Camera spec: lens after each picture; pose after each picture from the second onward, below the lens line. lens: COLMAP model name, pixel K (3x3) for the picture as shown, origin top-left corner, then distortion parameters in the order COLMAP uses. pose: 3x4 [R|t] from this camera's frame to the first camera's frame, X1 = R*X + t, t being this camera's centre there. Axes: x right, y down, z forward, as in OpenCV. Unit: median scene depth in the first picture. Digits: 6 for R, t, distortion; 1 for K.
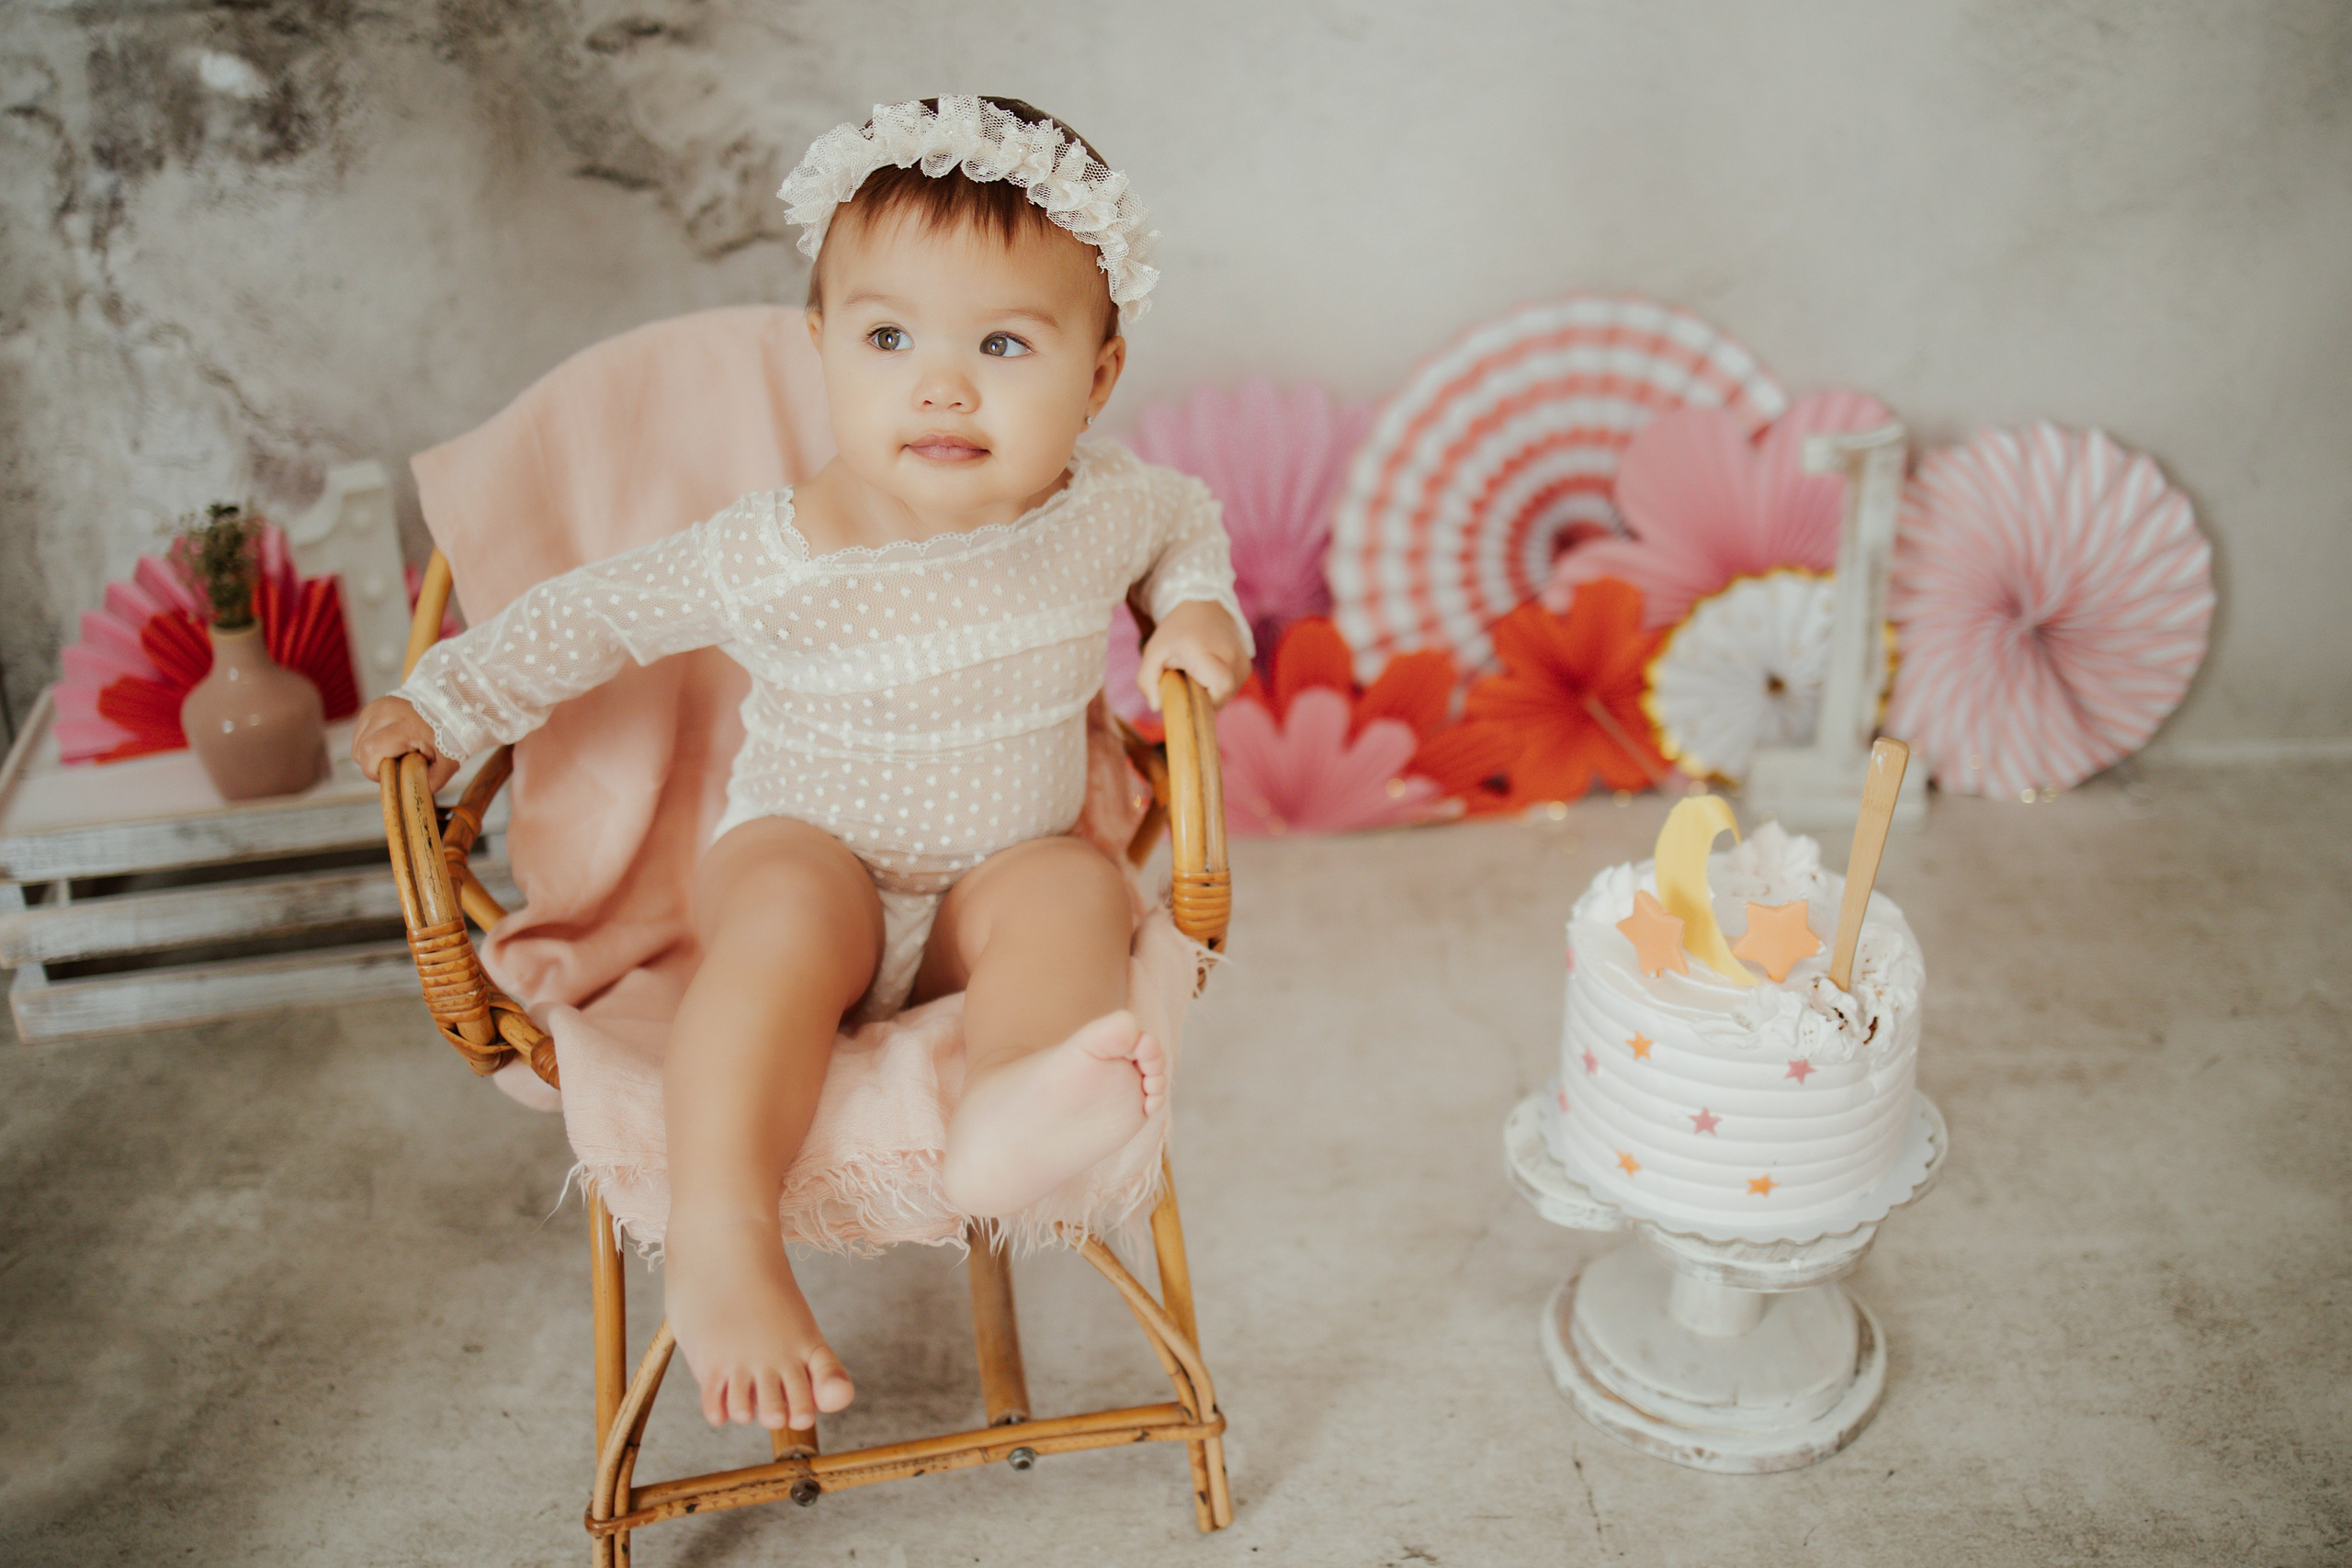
lens RADIAL K [[2401.7, 0, 1191.6], [0, 2401.7, 779.8], [0, 0, 1]] dist [-0.062486, 0.000000]
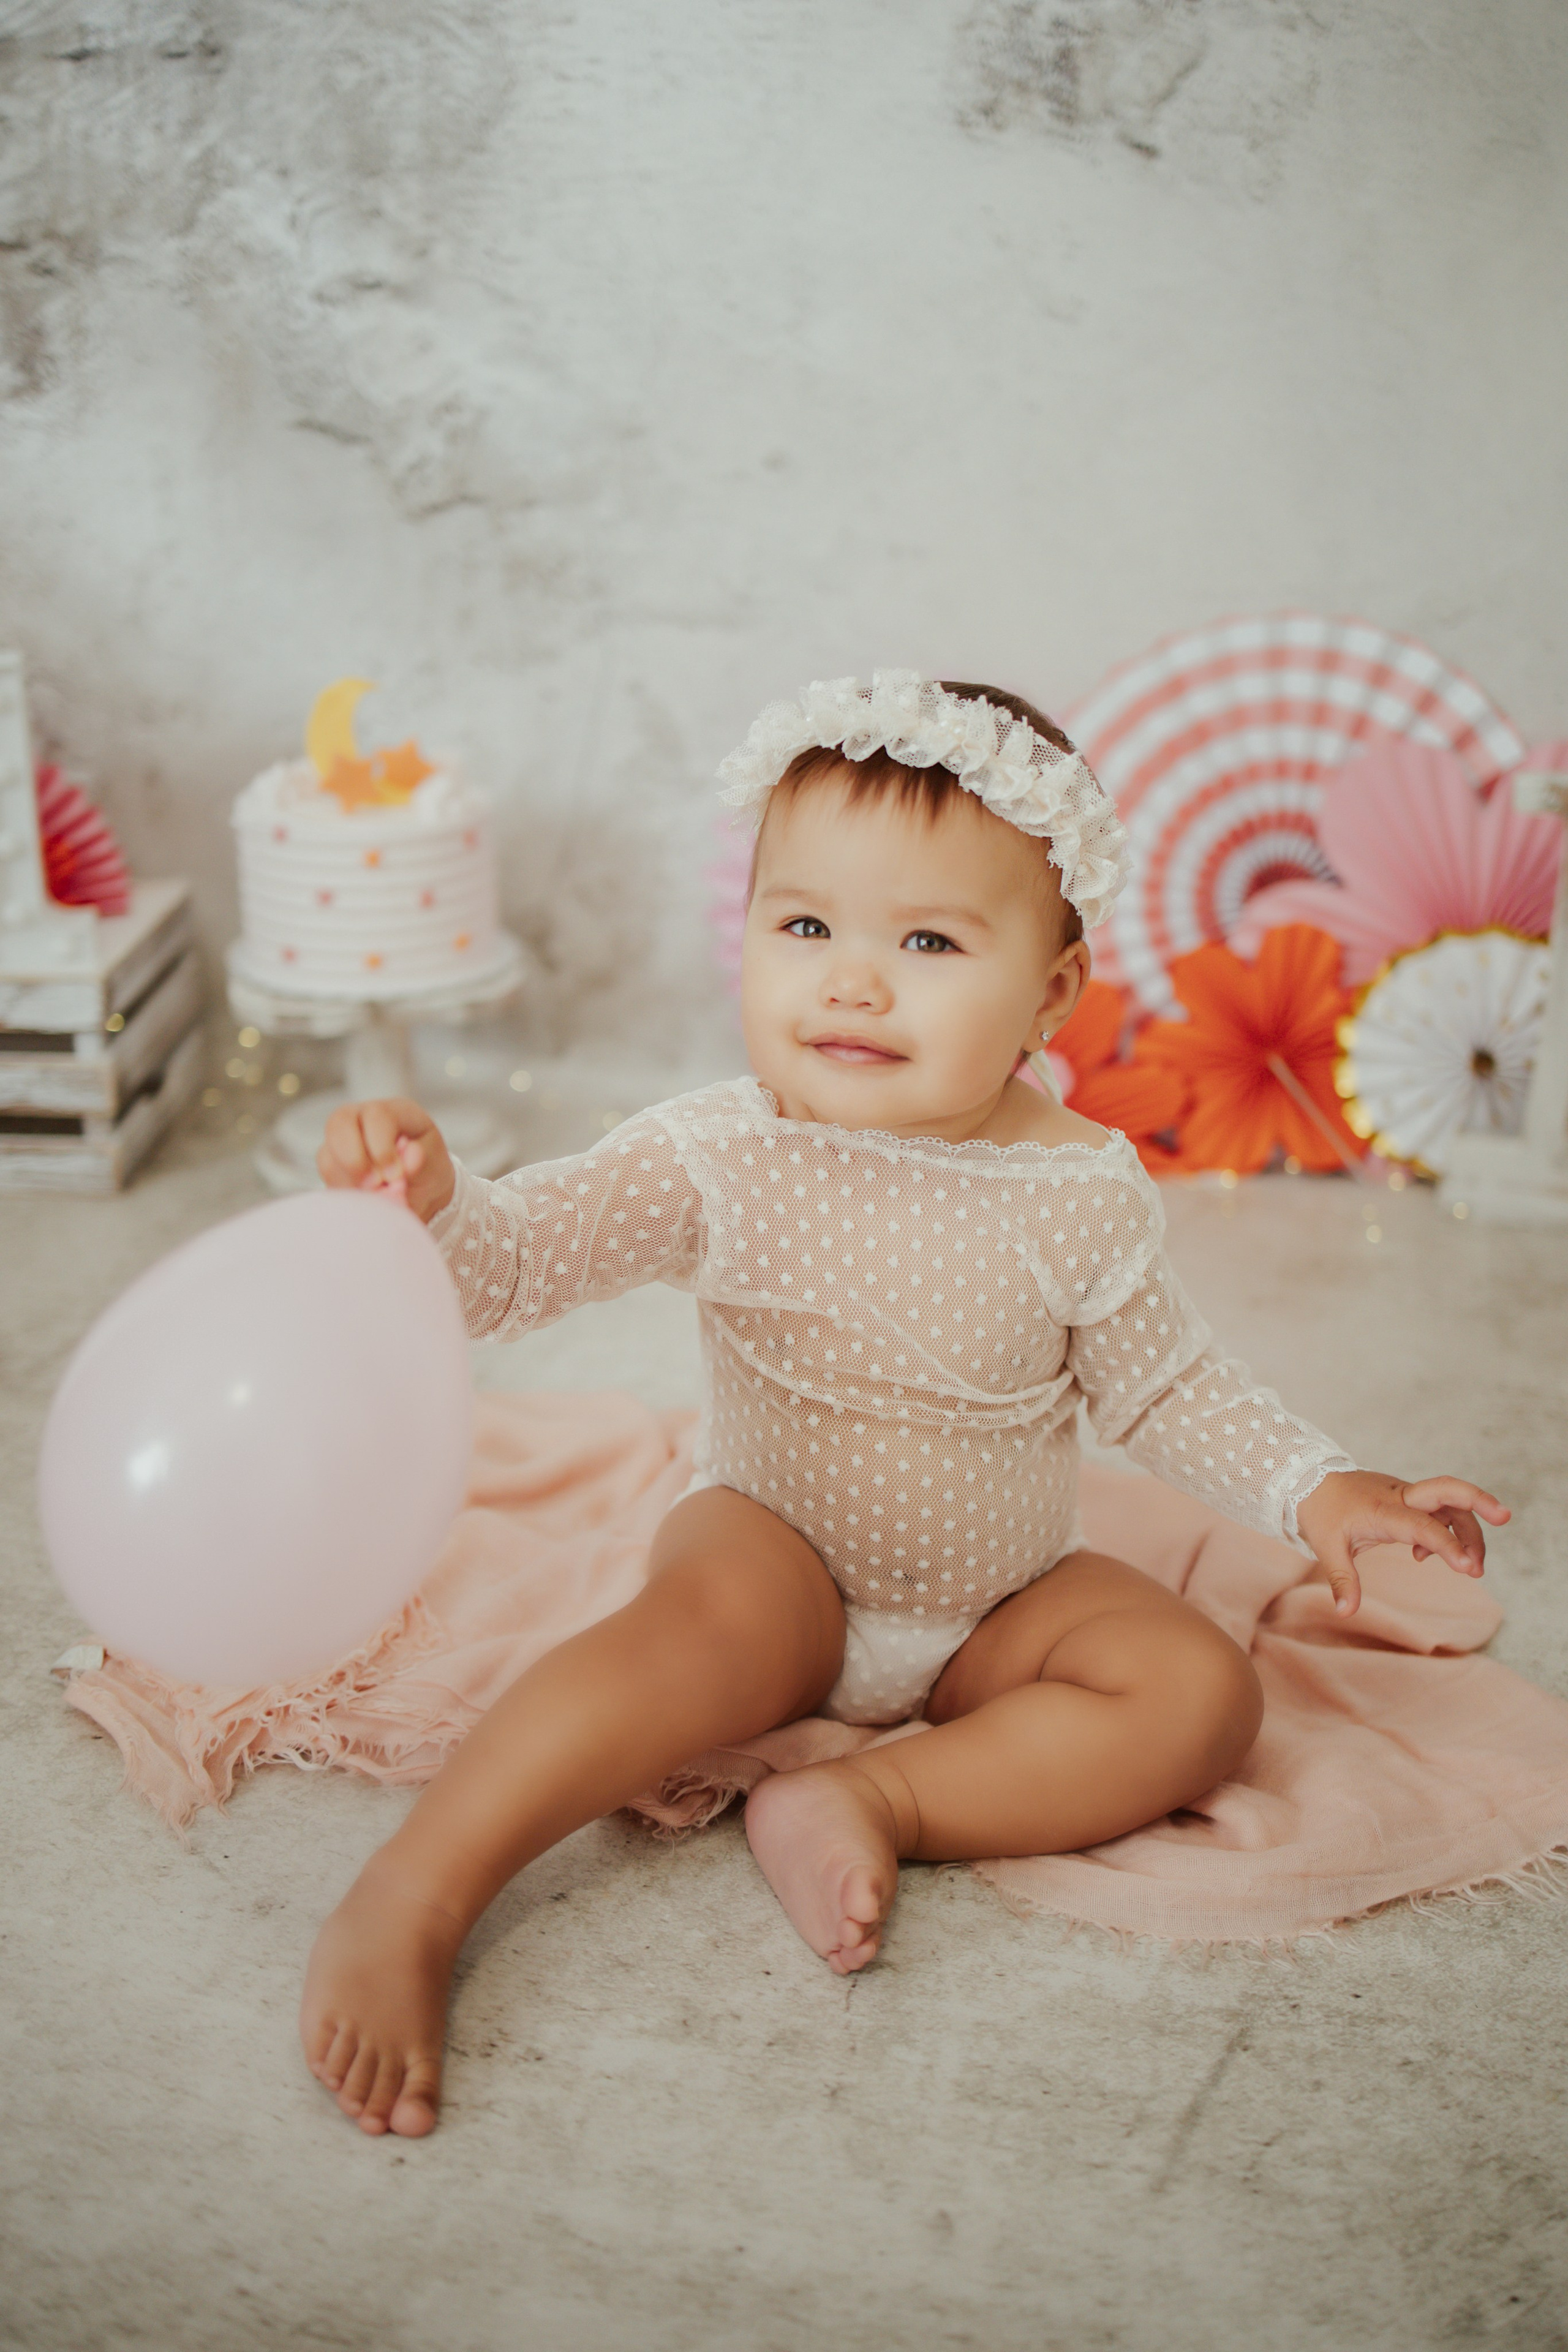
lens RADIAL K [[2402.0, 0, 789.2], [0, 2402.0, 1178.3], [0, 0, 1]] dist [-0.062486, 0.000000]
pose [[0.972604, 0.112673, -0.203336, 0.185698], [-0.131492, 0.987961, -0.081506, 0.113970], [0.191704, 0.106011, 0.975711, 0.089872]]
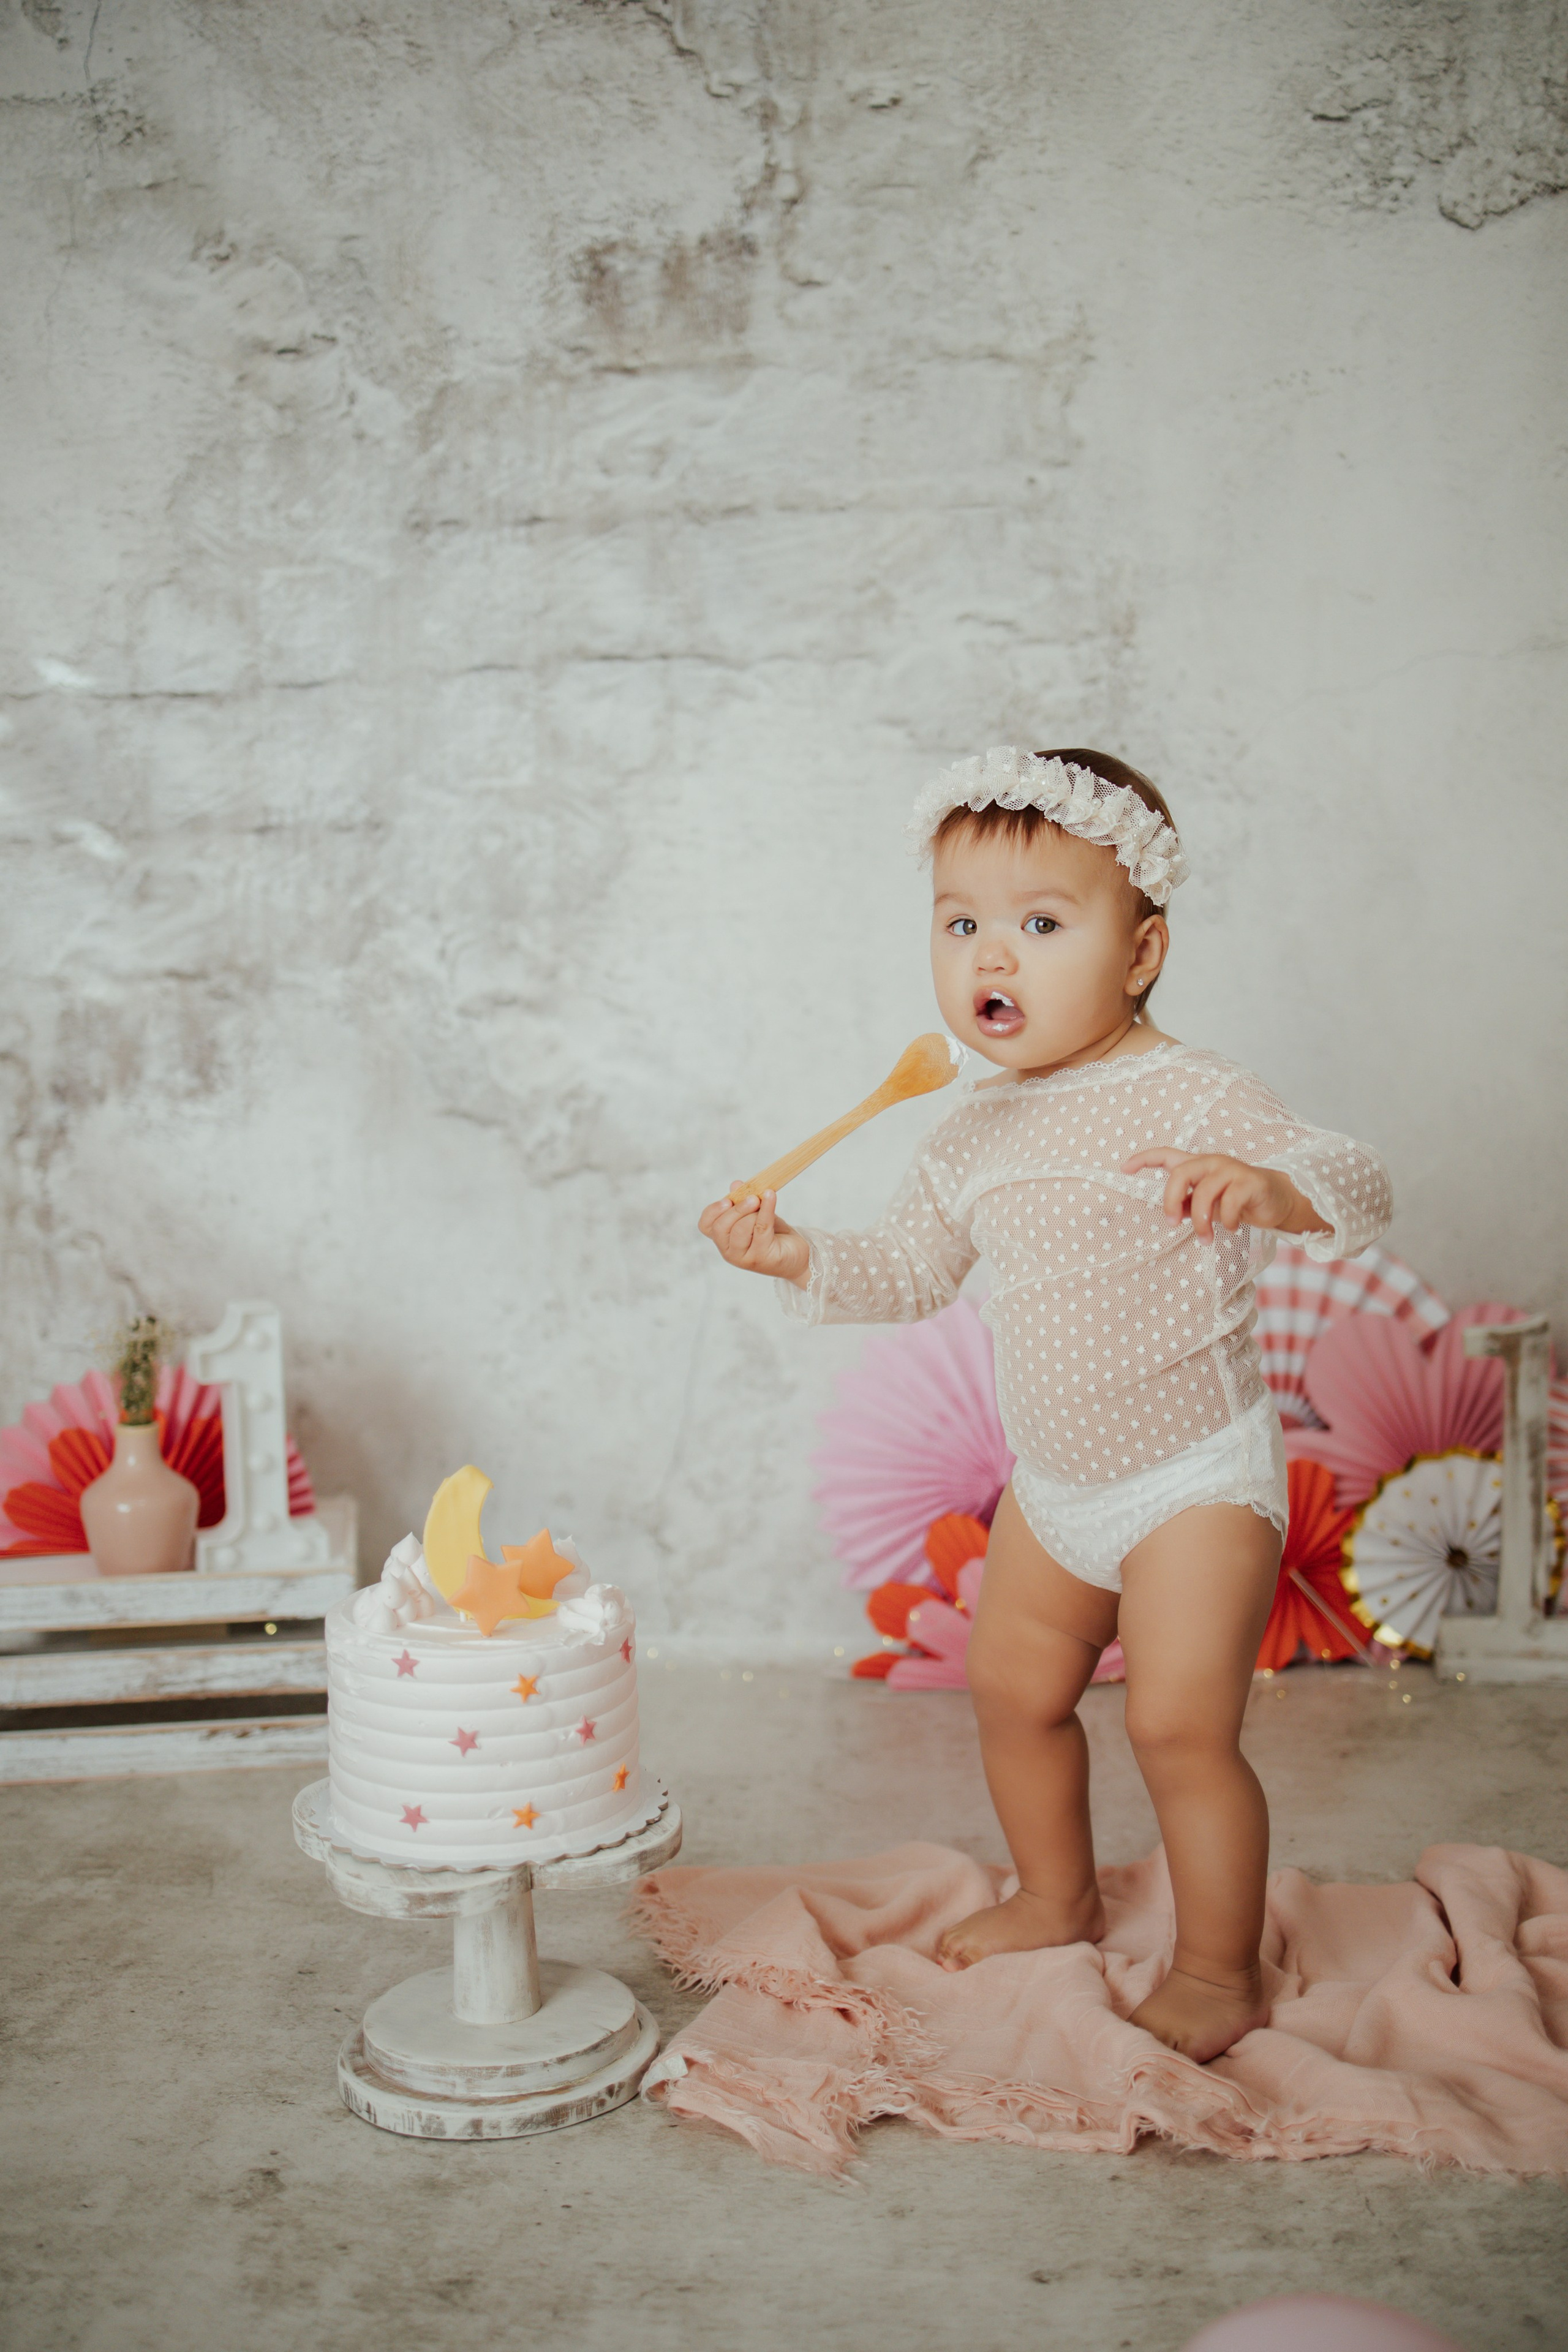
lens RADIAL K [[2402.0, 0, 803.9], [0, 2402.0, 1160.4], [0, 0, 1]] dist [-0.062486, 0.000000]
pose [[0.999071, 0.008911, -0.042167, -0.018723], [-0.024011, 0.927566, -0.372886, 0.221515], [0.035790, 0.373552, 0.926918, -0.126510]]
